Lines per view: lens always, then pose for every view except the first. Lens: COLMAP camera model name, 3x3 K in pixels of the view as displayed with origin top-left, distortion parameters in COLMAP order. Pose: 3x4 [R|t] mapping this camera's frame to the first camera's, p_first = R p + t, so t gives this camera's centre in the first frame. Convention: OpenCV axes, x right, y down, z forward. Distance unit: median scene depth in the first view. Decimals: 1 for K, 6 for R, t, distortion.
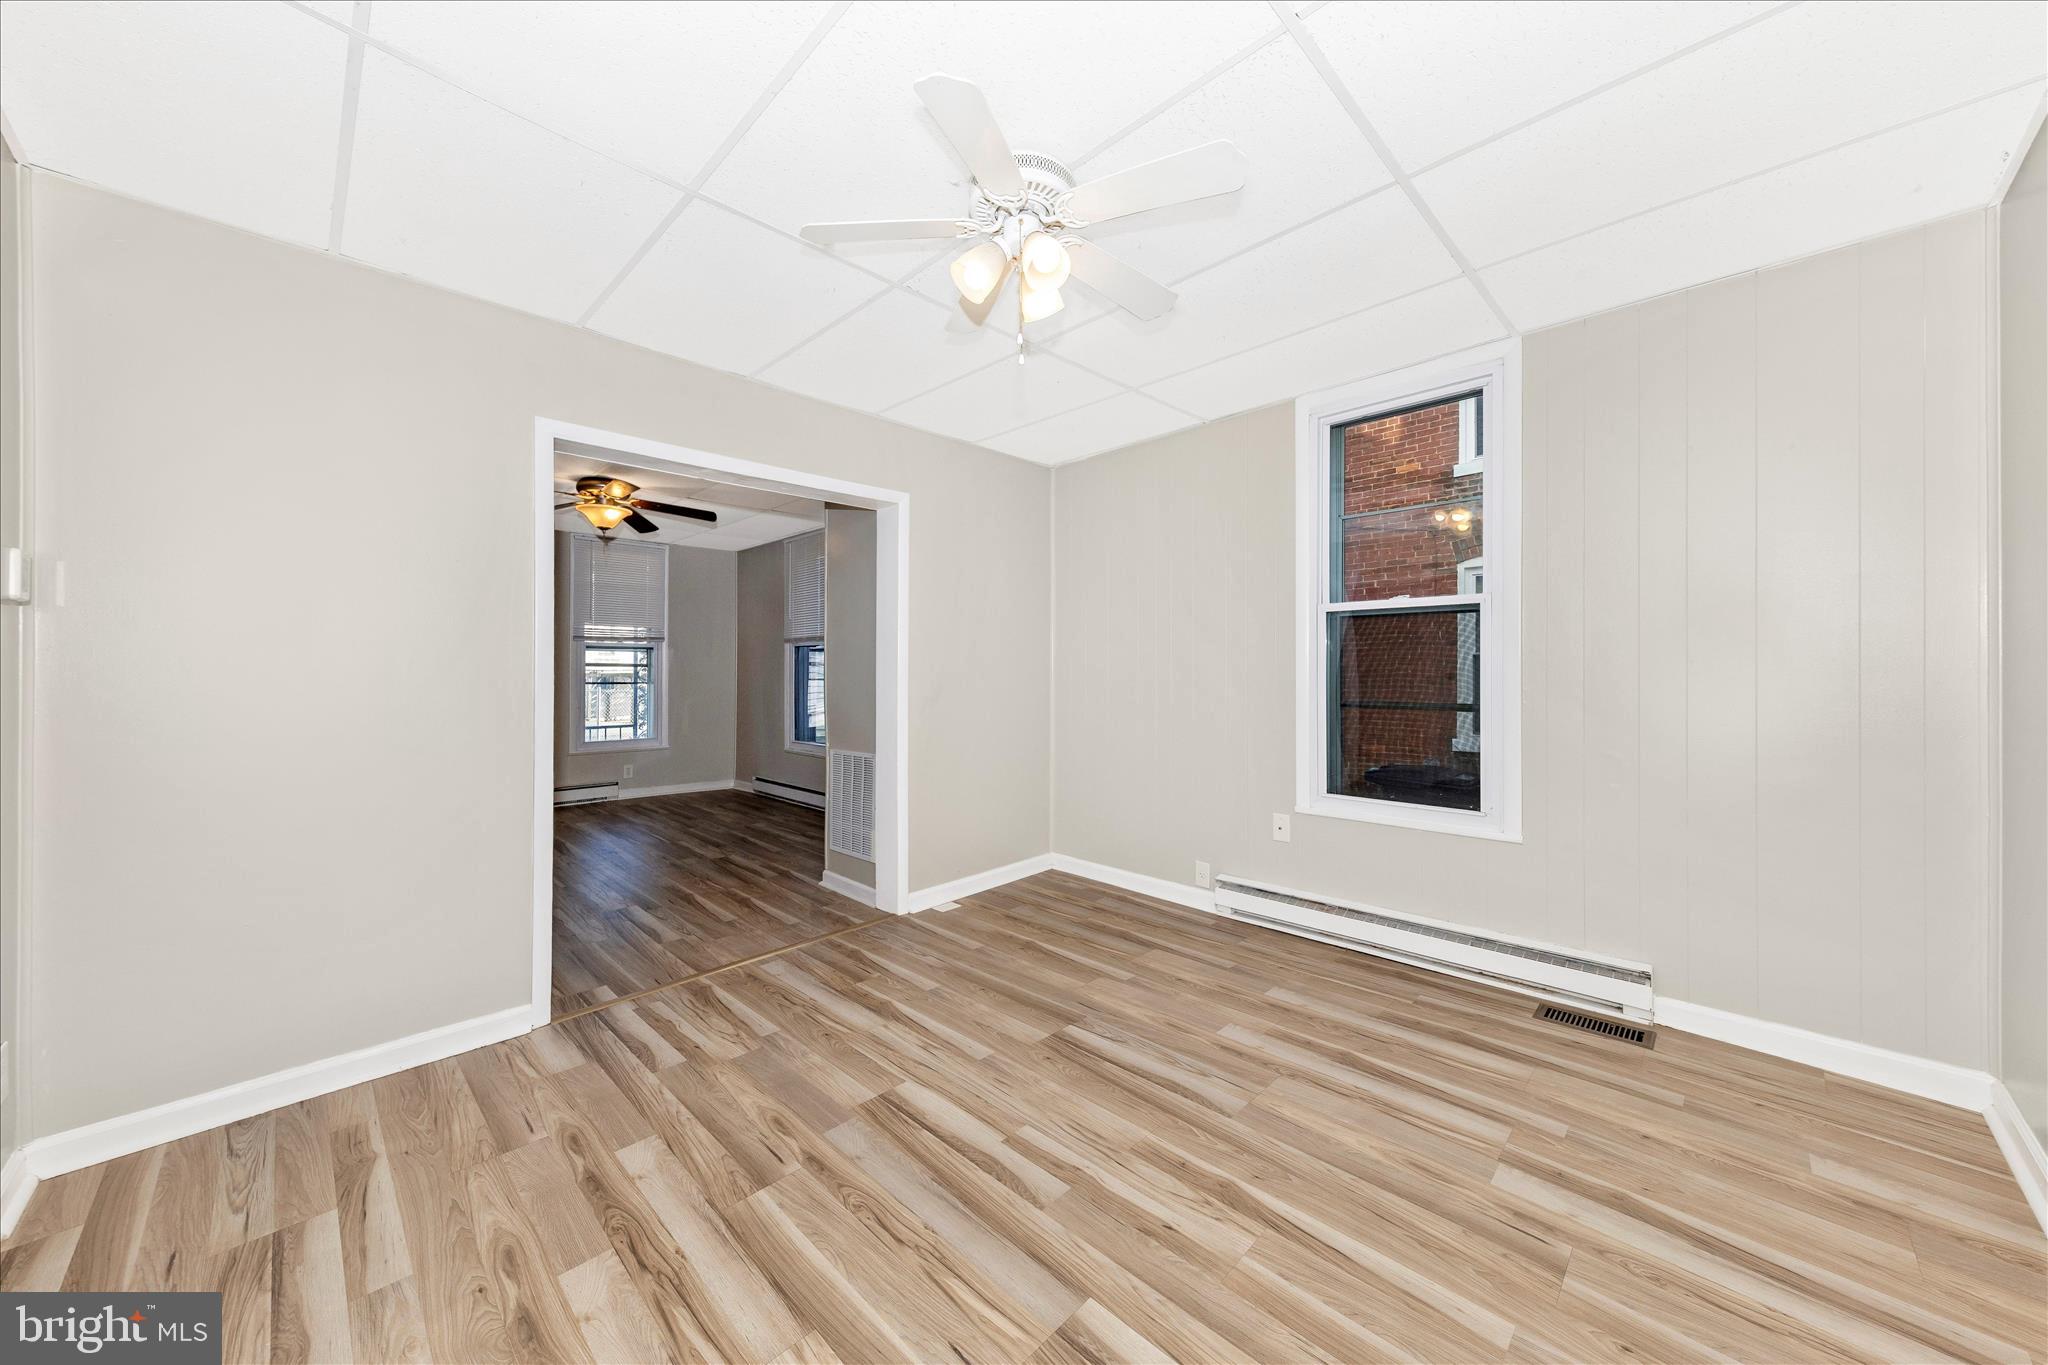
lens RADIAL K [[714.7, 0, 1022.5], [0, 714.7, 677.1], [0, 0, 1]] dist [0.014869, -0.002111]
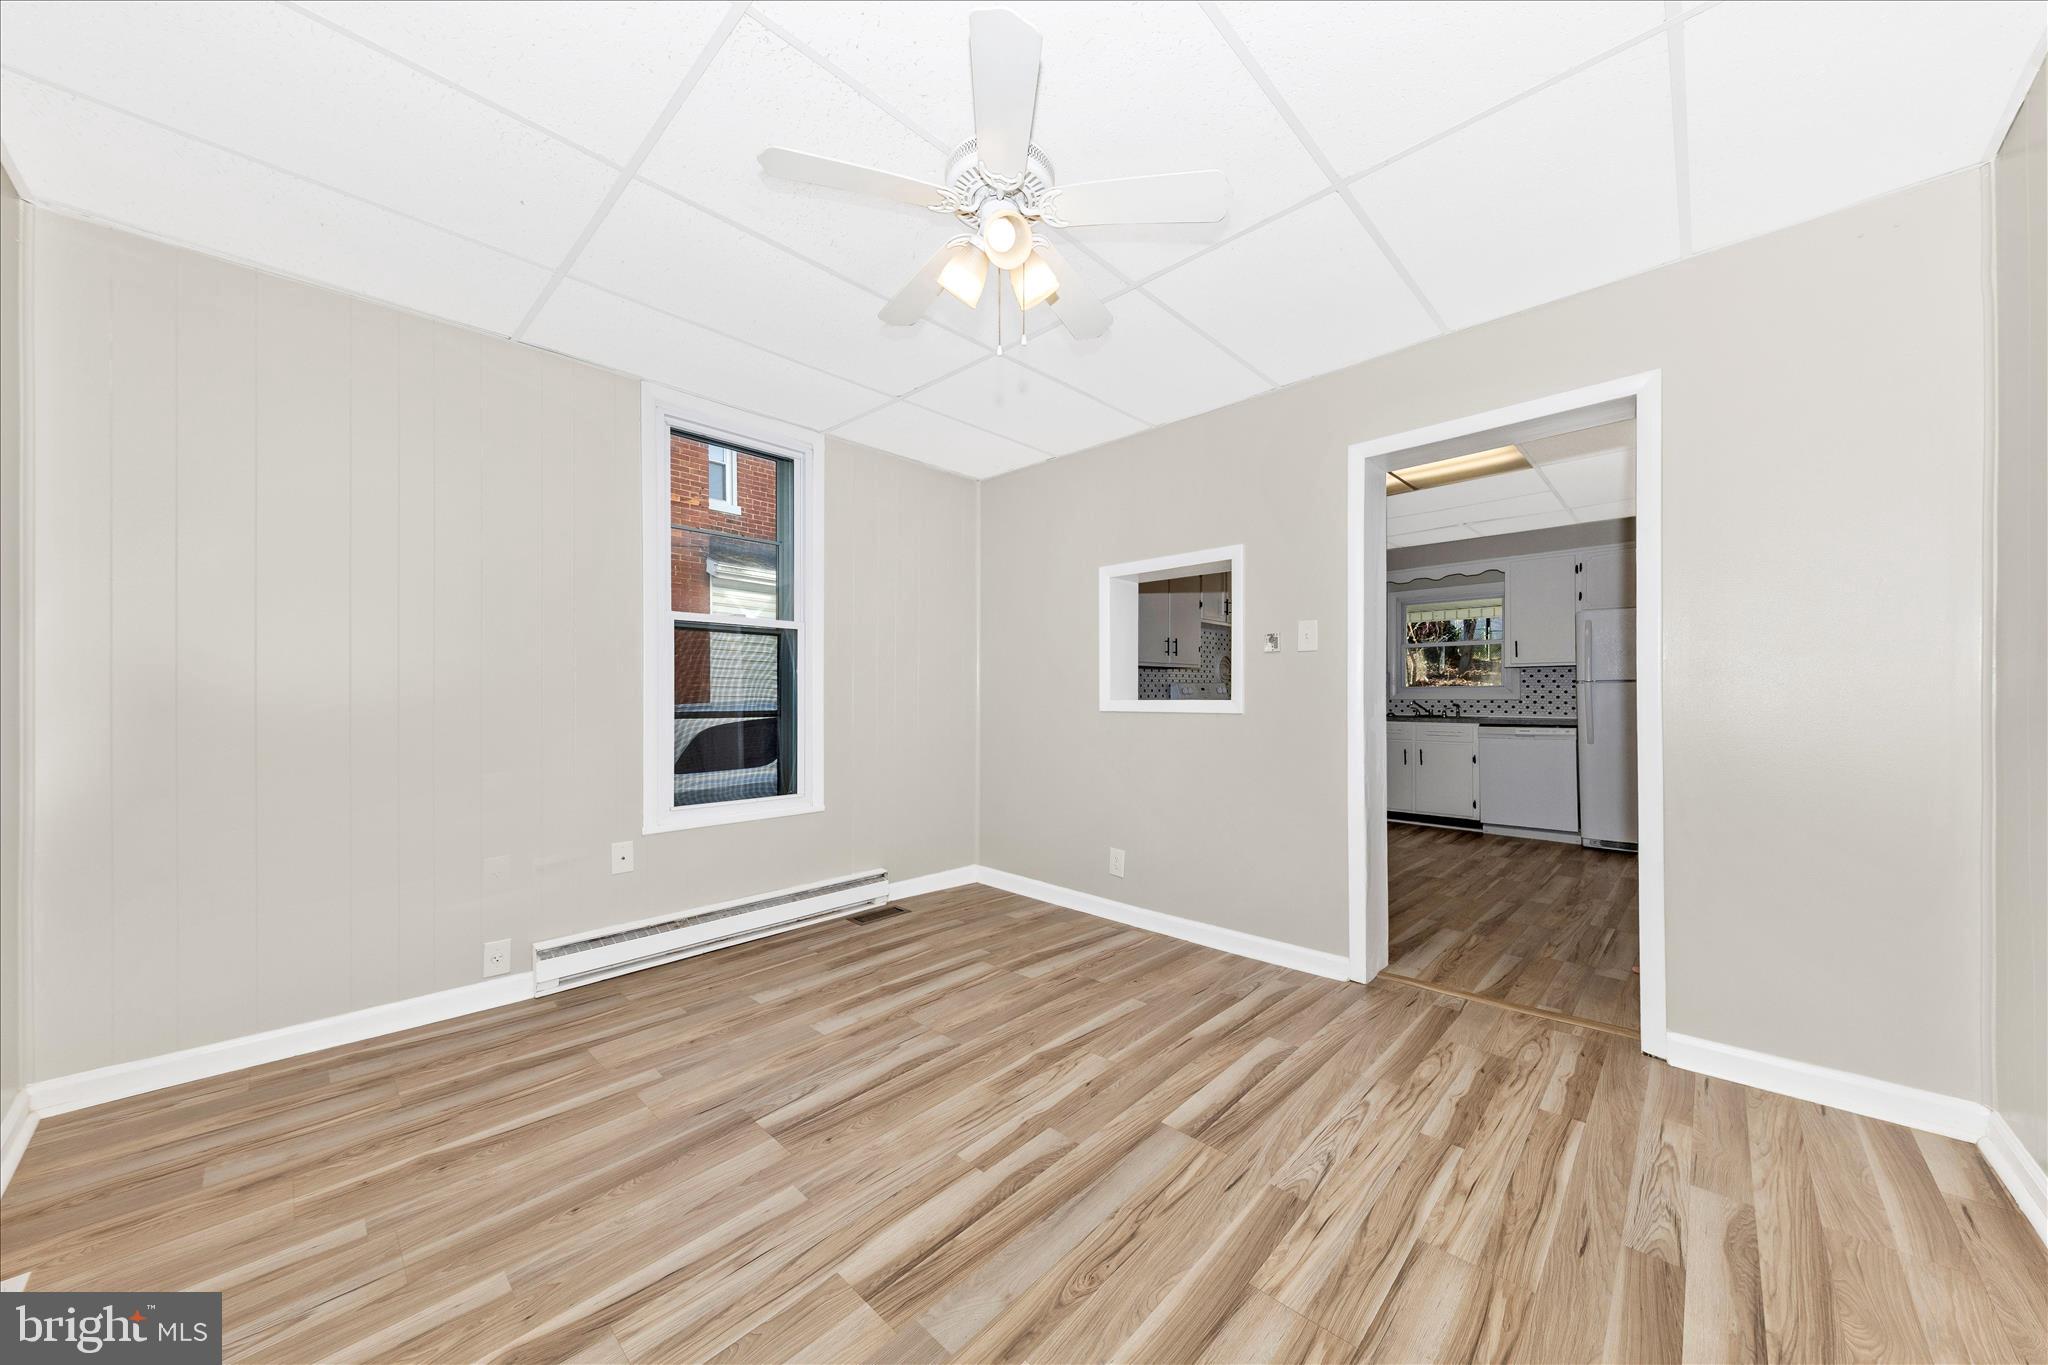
lens RADIAL K [[714.7, 0, 1003.0], [0, 714.7, 707.7], [0, 0, 1]] dist [0.014869, -0.002111]
pose [[0.002149, -0.014064, 0.999899, -0.798021], [0.006254, 0.999882, 0.014051, 0.024504], [-0.999978, 0.006224, 0.002236, 0.808336]]
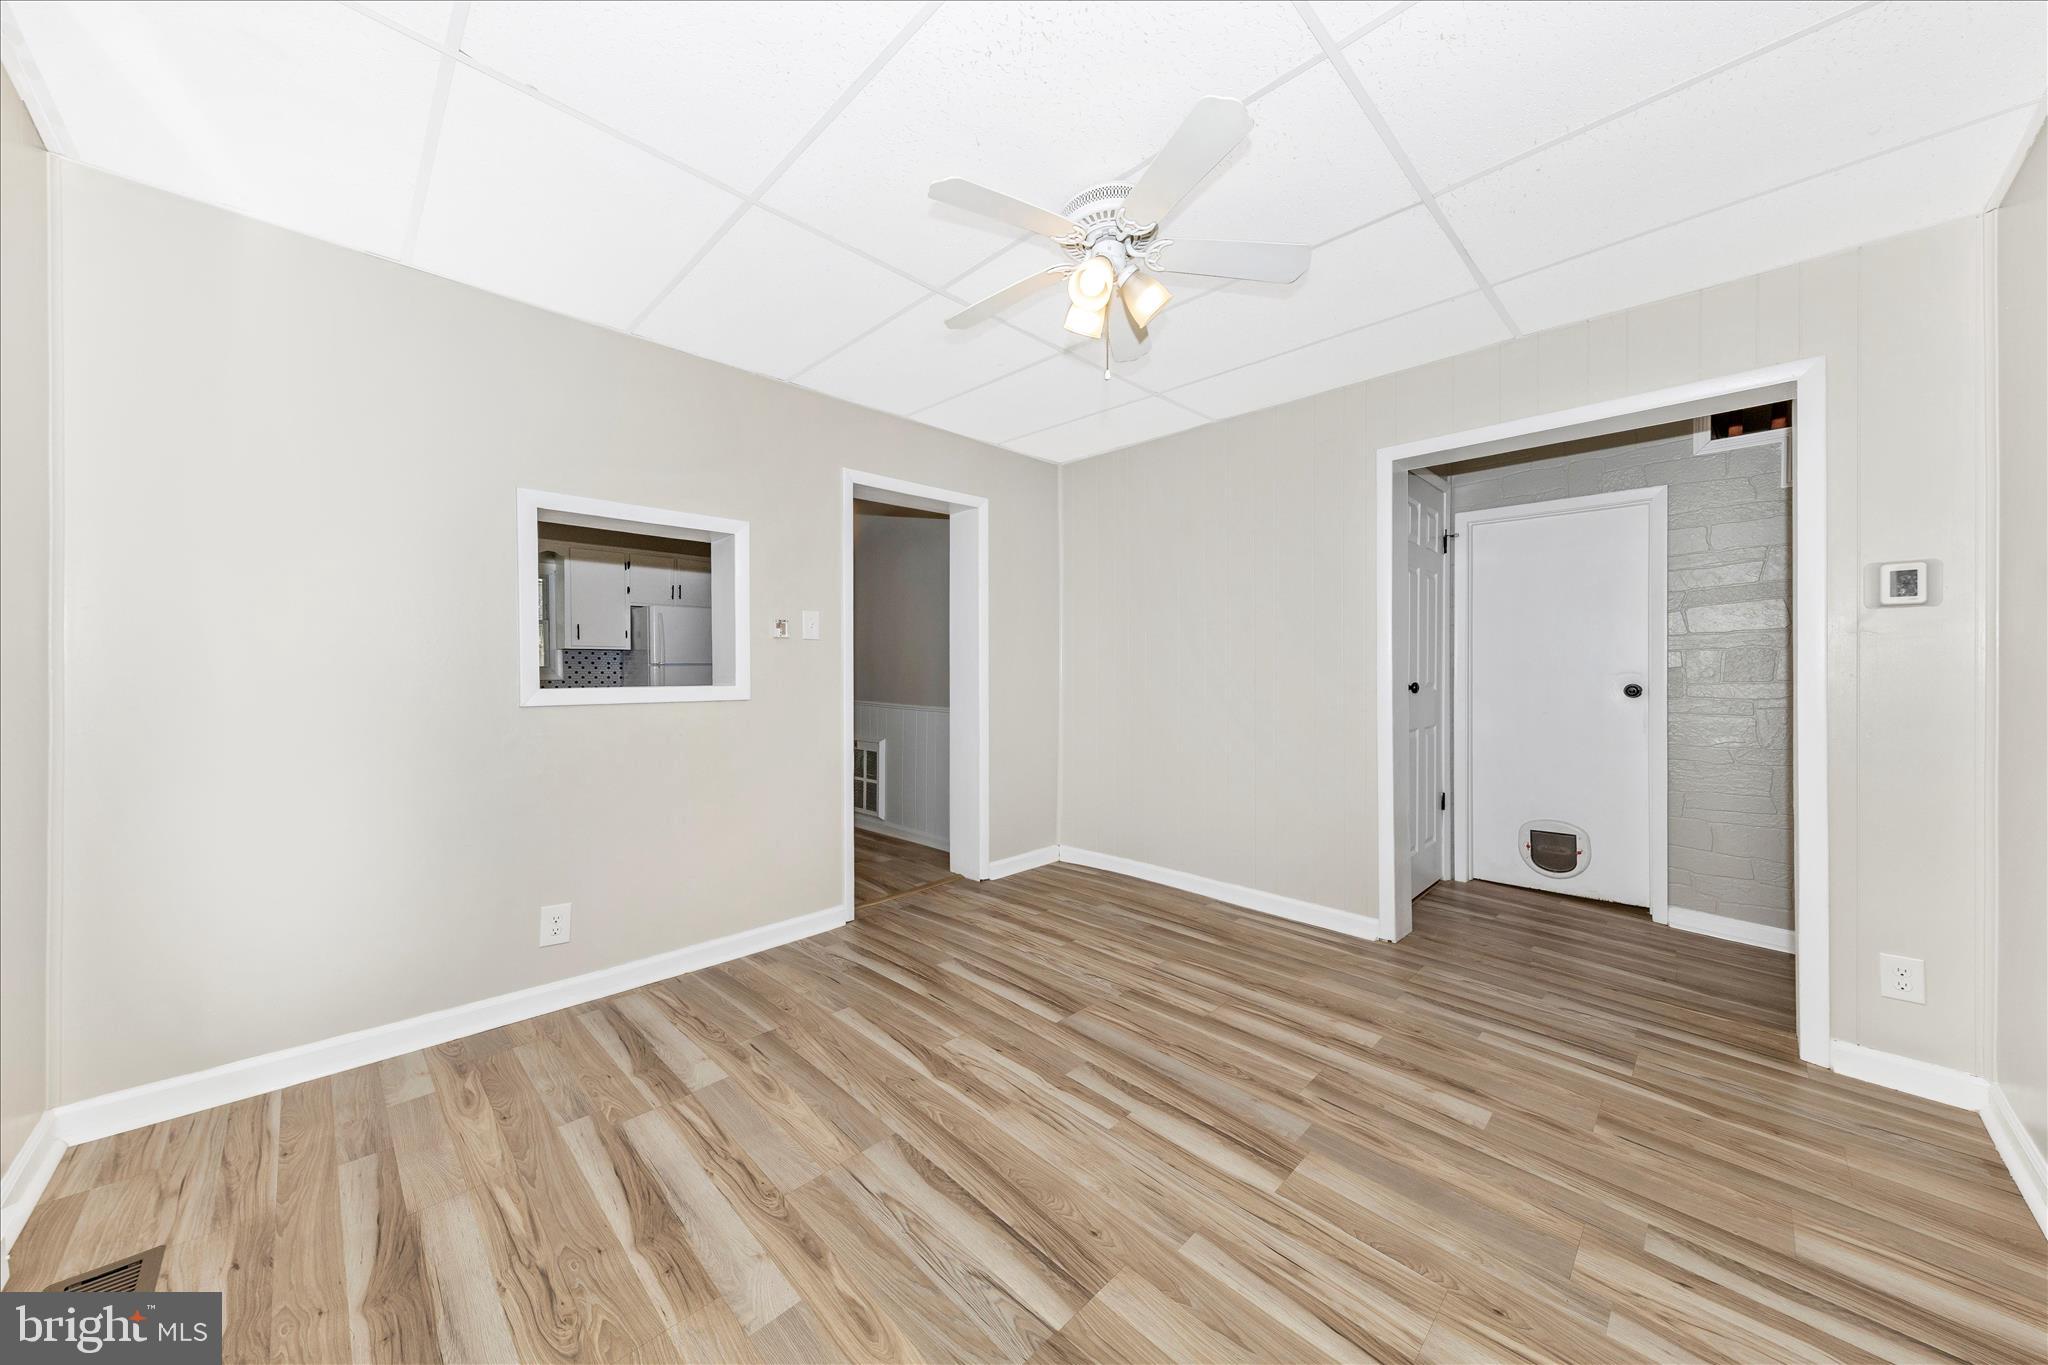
lens RADIAL K [[714.7, 0, 1033.8], [0, 714.7, 667.4], [0, 0, 1]] dist [0.014869, -0.002111]
pose [[-0.999990, 0.001573, -0.004237, 0.096199], [0.001573, 0.999999, -0.000086, -0.001562], [0.004237, -0.000093, -0.999991, 1.707685]]
